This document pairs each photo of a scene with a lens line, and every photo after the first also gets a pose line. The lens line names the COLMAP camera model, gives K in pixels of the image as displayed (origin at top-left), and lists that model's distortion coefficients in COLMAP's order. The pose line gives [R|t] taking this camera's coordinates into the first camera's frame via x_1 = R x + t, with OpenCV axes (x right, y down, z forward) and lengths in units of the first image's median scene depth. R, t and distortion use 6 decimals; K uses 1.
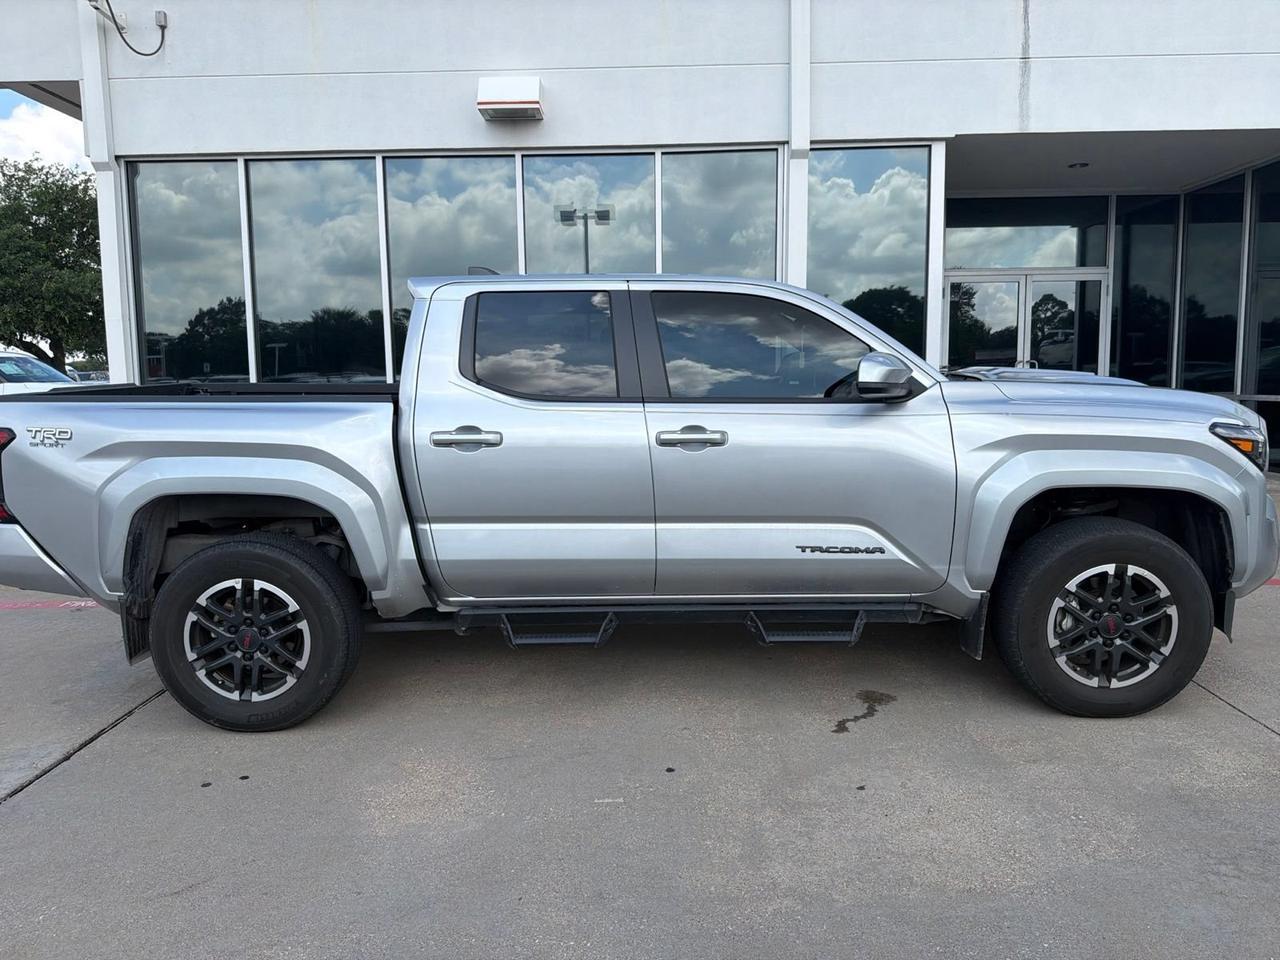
lens RADIAL K [[904.8, 0, 640.0], [0, 904.8, 480.0], [0, 0, 1]] dist [0.024921, -0.008068]
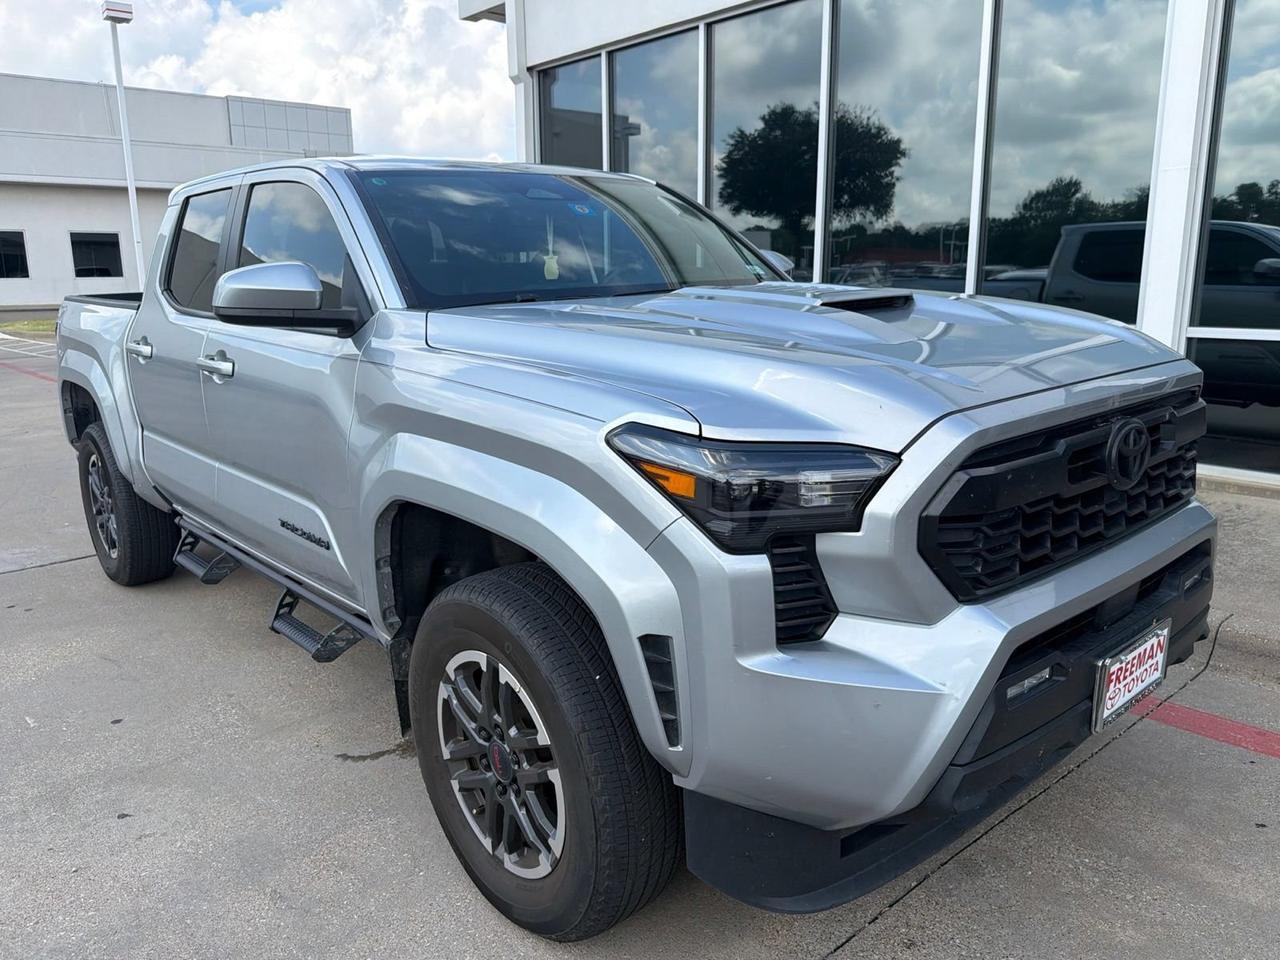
lens RADIAL K [[981.8, 0, 640.0], [0, 981.8, 480.0], [0, 0, 1]] dist [0.000210, -0.001674]
pose [[0.670192, 0.164515, -0.723725, 1.081062], [-0.091649, 0.986005, 0.139266, -0.113660], [0.736508, -0.027006, 0.675890, 0.721712]]
